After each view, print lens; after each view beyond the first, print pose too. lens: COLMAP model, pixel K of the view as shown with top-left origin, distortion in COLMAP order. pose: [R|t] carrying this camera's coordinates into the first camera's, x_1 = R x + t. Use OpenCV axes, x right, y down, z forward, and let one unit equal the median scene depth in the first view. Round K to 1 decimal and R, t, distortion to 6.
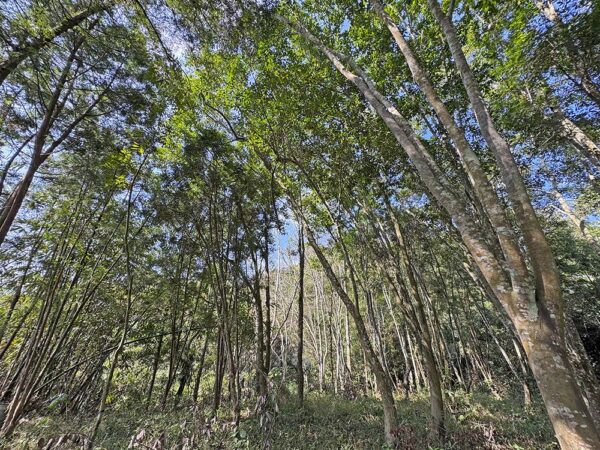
lens RADIAL K [[238.4, 0, 298.4], [0, 238.4, 221.6], [0, 0, 1]] dist [-0.001233, -0.000066]
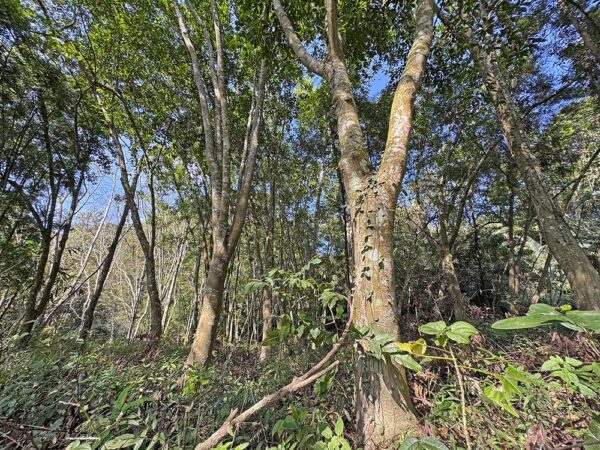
lens RADIAL K [[238.4, 0, 301.1], [0, 238.4, 221.9], [0, 0, 1]] dist [-0.001233, -0.000066]
pose [[0.821614, 0.225693, 0.523462, 0.071841], [-0.276577, 0.960786, 0.019861, 0.007358], [-0.498453, -0.161096, 0.851817, -0.098254]]
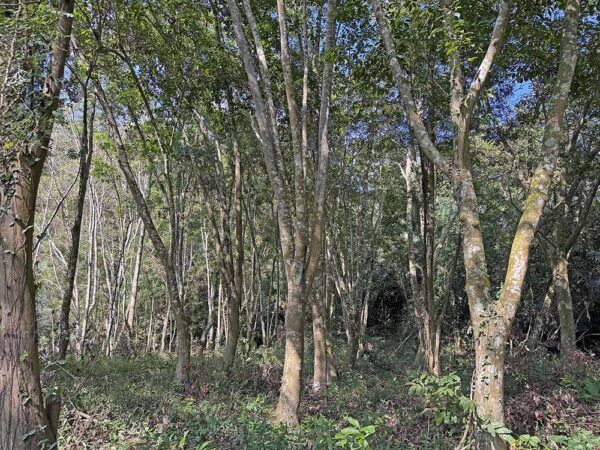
lens RADIAL K [[419.3, 0, 300.1], [0, 419.3, 225.2], [0, 0, 1]] dist [0.011520, -0.003002]
pose [[0.836404, 0.118747, 0.535096, -0.066032], [-0.277531, 0.933606, 0.226622, -0.075827], [-0.472658, -0.338053, 0.813827, -0.146454]]
